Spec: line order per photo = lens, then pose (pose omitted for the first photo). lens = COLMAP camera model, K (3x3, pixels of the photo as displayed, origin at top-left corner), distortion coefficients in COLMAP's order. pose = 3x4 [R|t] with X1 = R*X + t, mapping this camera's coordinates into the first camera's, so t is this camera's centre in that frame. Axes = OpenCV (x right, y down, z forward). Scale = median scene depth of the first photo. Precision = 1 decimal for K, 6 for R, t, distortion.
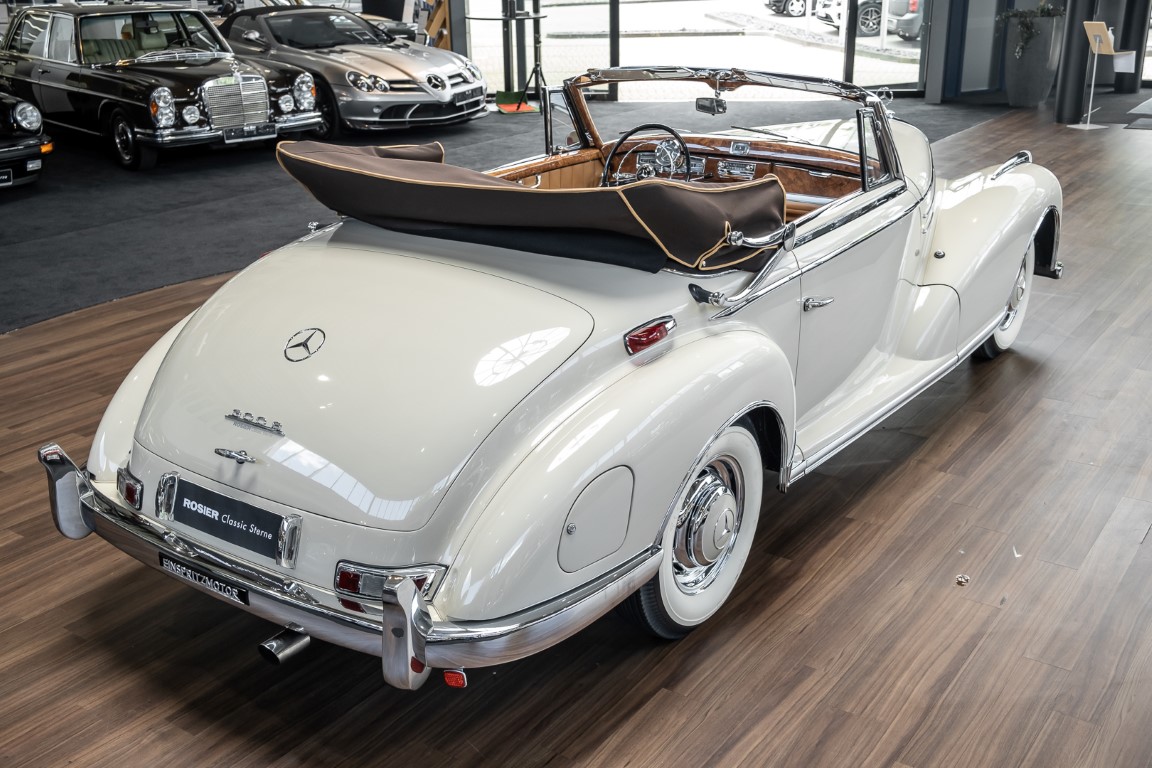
lens RADIAL K [[1159.0, 0, 577.2], [0, 1159.0, 385.2], [0, 0, 1]] dist [0.015558, 0.000000]
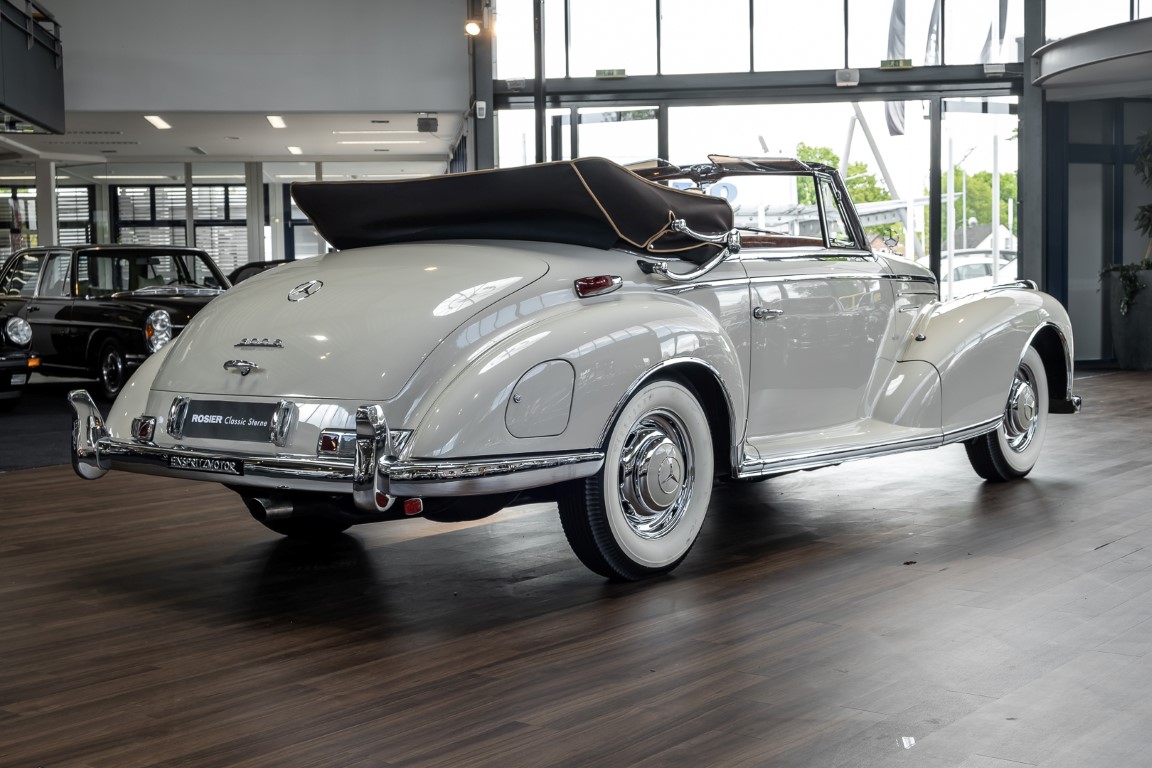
lens RADIAL K [[1528.7, 0, 578.2], [0, 1528.7, 385.0], [0, 0, 1]] dist [-0.001667, 0.000000]
pose [[0.998800, 0.005750, -0.048635, 0.037935], [-0.019678, 0.956510, -0.291034, 0.161005], [0.044846, 0.291642, 0.955476, -0.142700]]
